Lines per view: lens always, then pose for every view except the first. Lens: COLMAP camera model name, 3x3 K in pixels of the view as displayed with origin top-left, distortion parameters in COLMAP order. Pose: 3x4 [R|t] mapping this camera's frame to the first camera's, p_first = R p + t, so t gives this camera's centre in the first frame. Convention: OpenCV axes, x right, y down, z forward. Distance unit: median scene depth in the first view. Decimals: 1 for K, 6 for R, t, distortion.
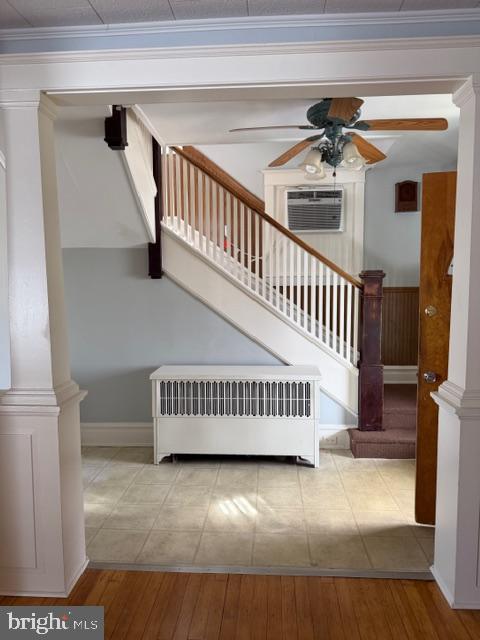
lens RADIAL K [[444.0, 0, 242.7], [0, 444.0, 320.2], [0, 0, 1]] dist [0.011940, -0.037412]
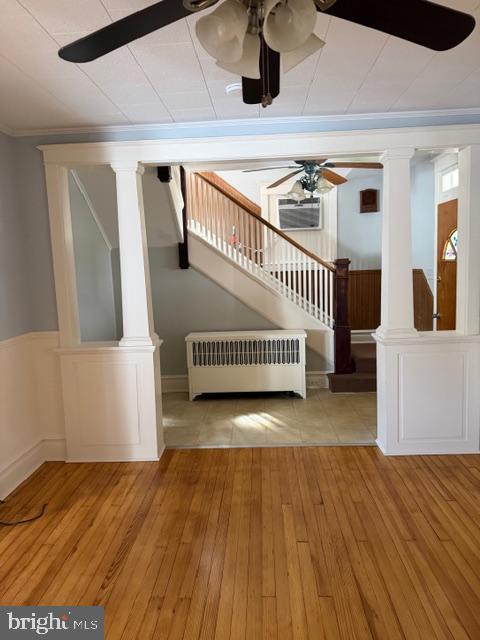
lens RADIAL K [[444.0, 0, 237.3], [0, 444.0, 316.3], [0, 0, 1]] dist [0.011940, -0.037412]
pose [[0.999447, -0.028377, 0.017347, -0.063805], [0.027998, 0.999372, 0.021720, 0.028478], [-0.017953, -0.021222, 0.999614, -0.388861]]
